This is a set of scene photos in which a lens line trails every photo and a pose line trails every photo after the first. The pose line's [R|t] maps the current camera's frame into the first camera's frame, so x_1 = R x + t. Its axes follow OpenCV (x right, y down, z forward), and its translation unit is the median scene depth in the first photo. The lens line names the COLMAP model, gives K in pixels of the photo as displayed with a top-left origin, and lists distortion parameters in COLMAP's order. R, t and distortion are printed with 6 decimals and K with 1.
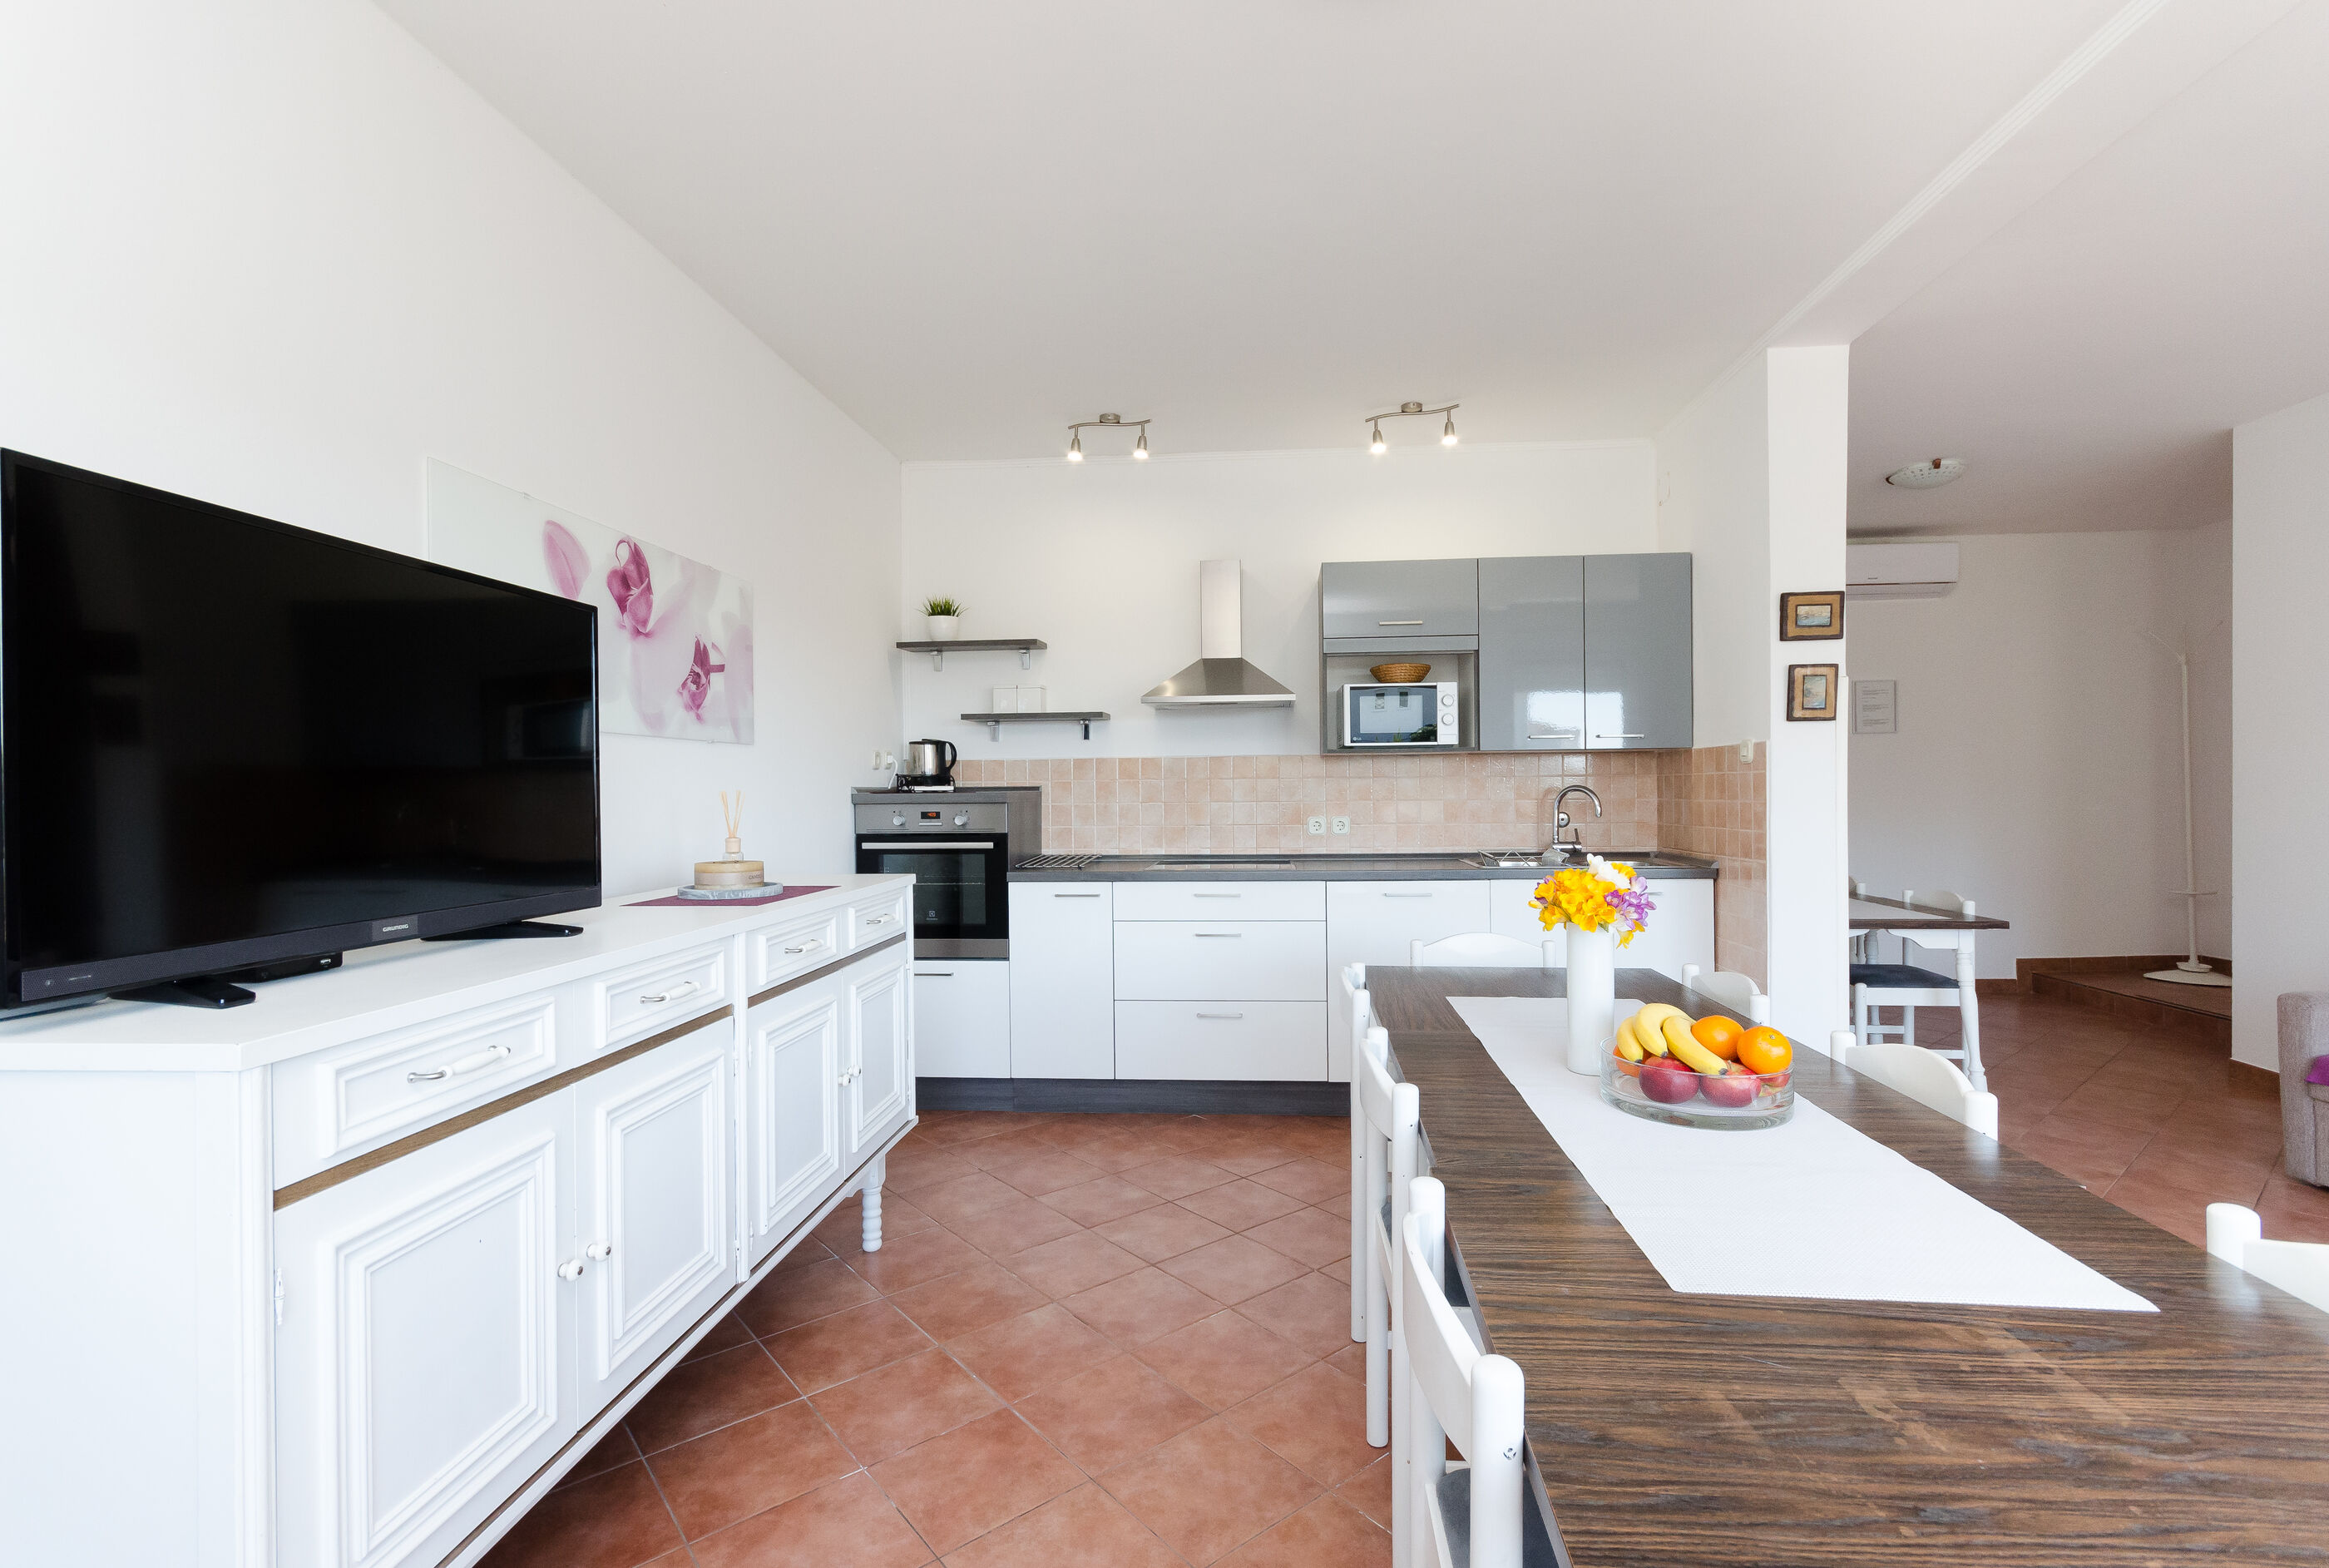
lens RADIAL K [[1082.4, 0, 1159.6], [0, 1082.4, 795.8], [0, 0, 1]] dist [-0.017336, 0.001990]
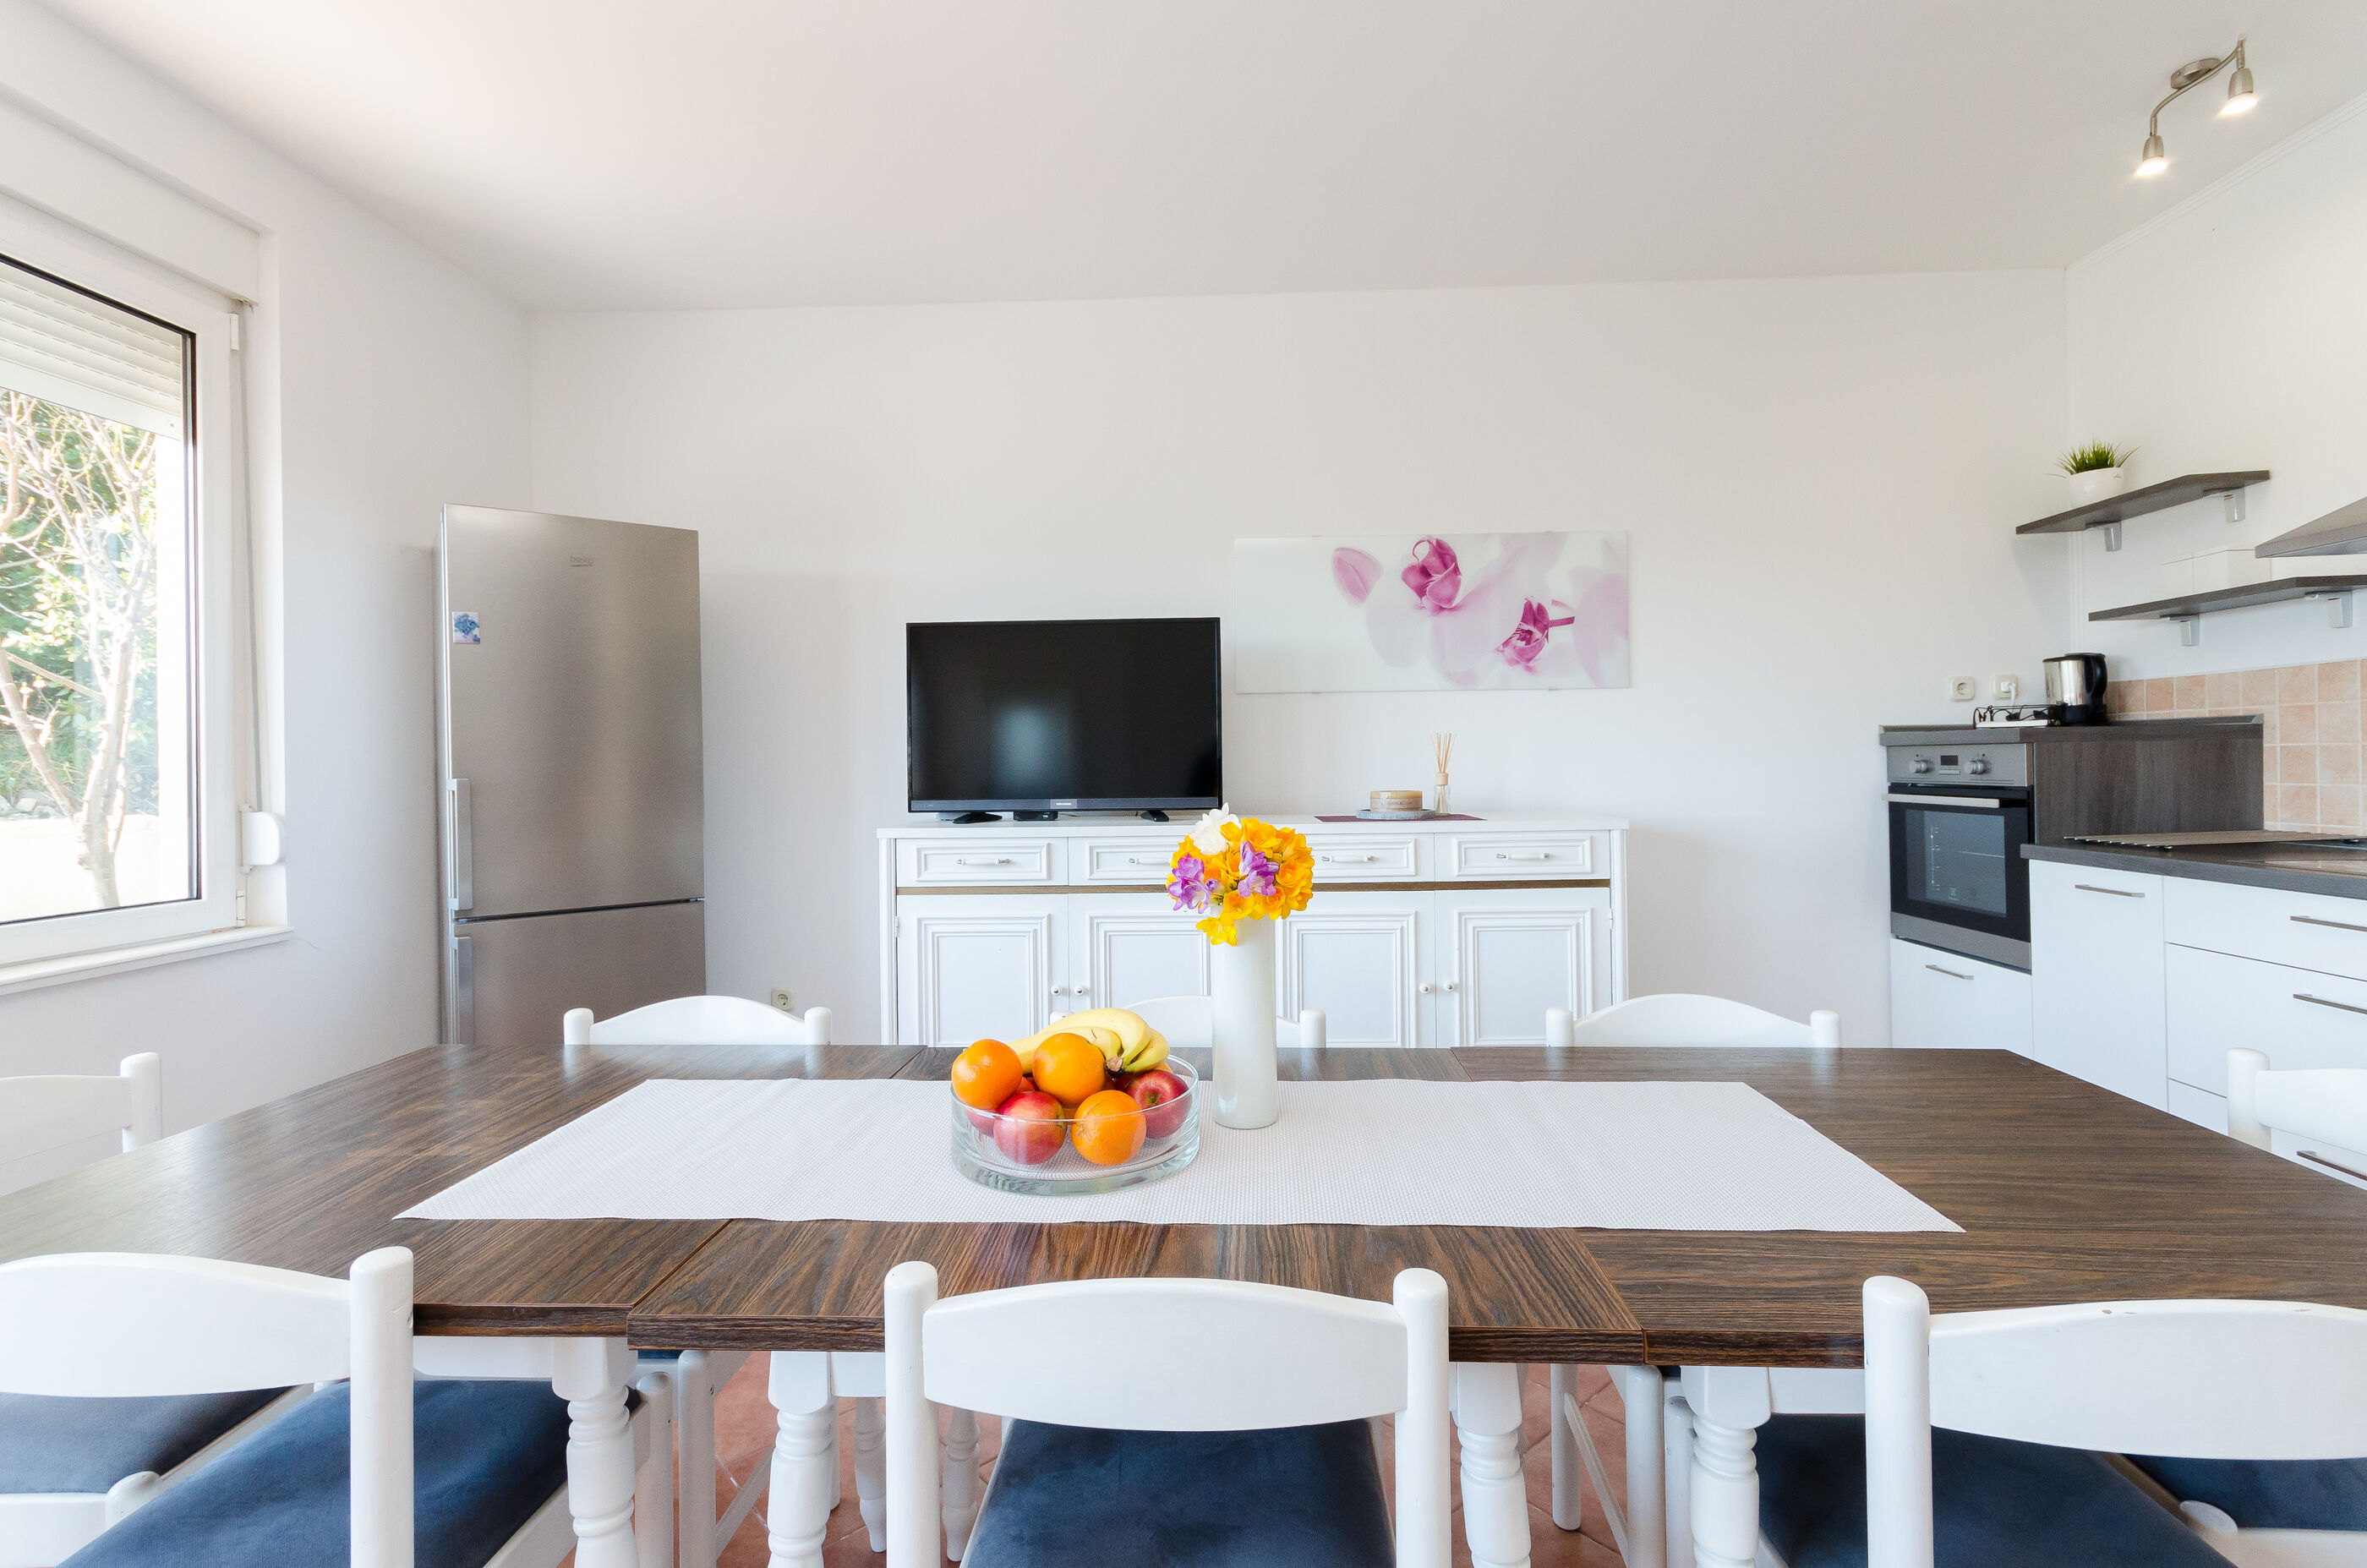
lens RADIAL K [[1070.2, 0, 1187.9], [0, 1070.2, 760.5], [0, 0, 1]] dist [-0.001030, 0.002496]
pose [[0.040009, 0.005731, -0.999183, 0.507193], [0.005648, 0.999966, 0.005961, 0.010841], [0.999183, -0.005881, 0.039975, 0.439579]]
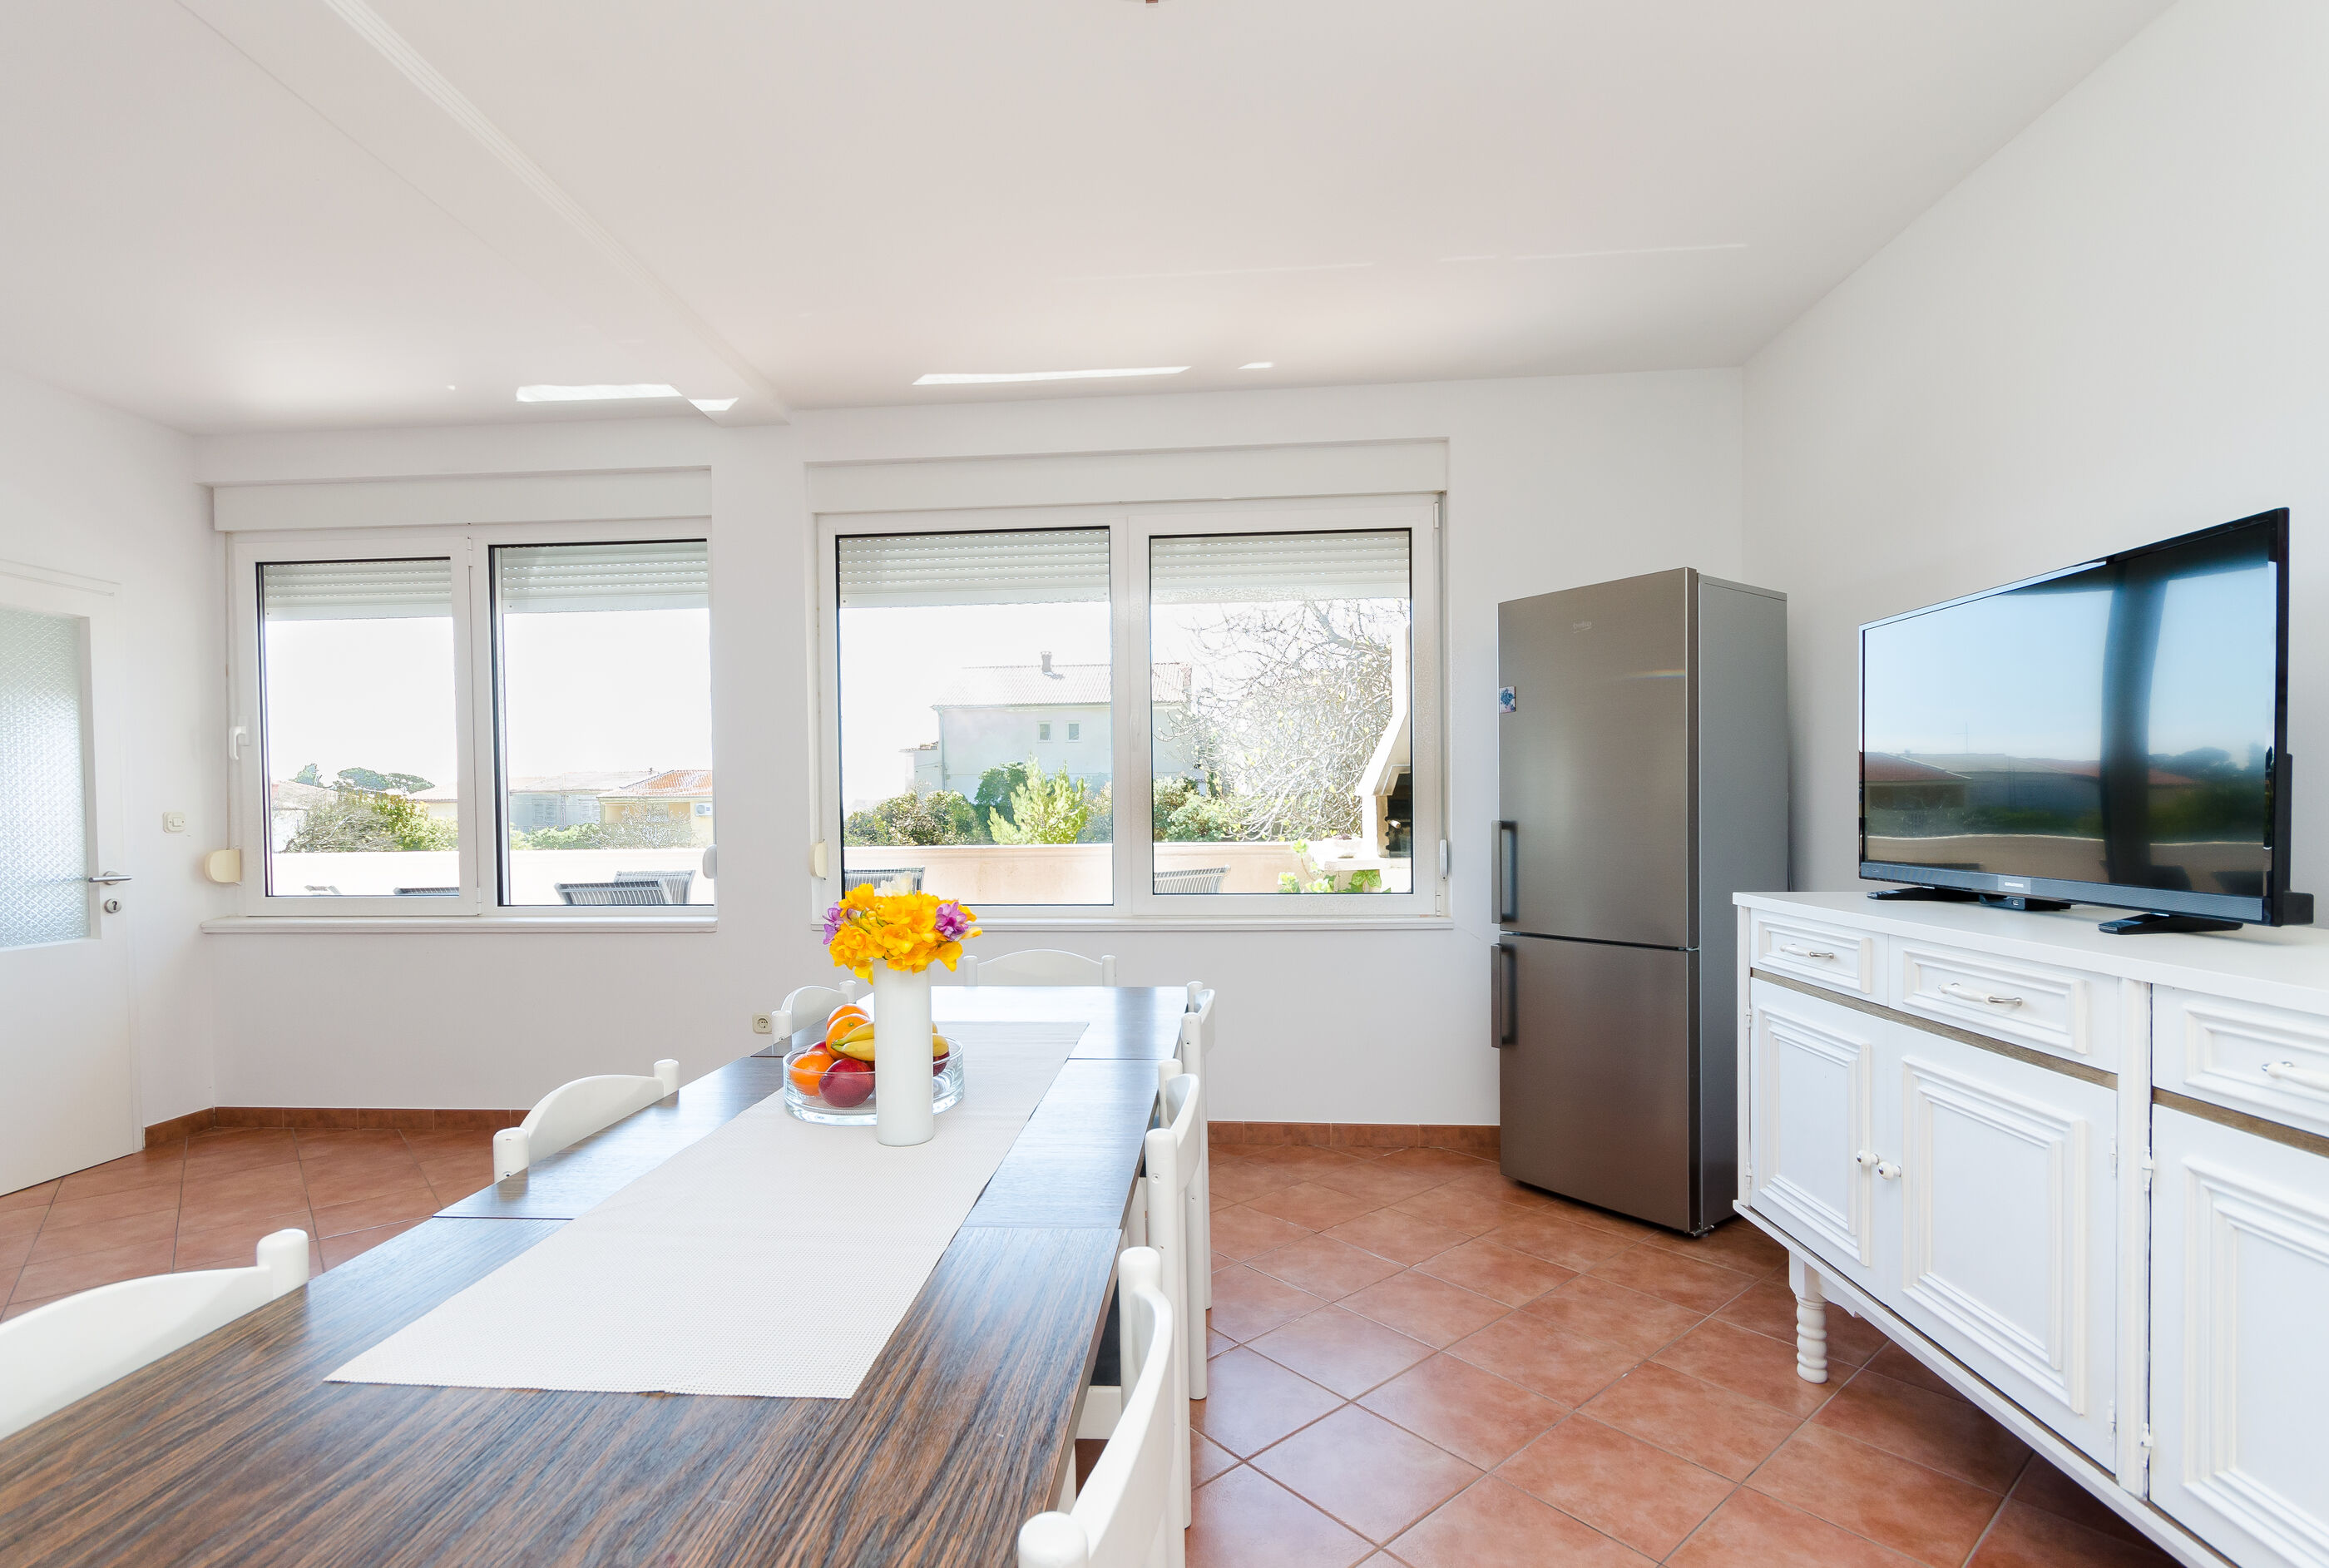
lens RADIAL K [[1082.4, 0, 1186.0], [0, 1082.4, 801.4], [0, 0, 1]] dist [-0.017336, 0.001990]
pose [[-0.998993, 0.011456, -0.043388, 0.120887], [0.011307, 0.999929, 0.003686, 0.002609], [0.043427, 0.003191, -0.999052, 0.833240]]
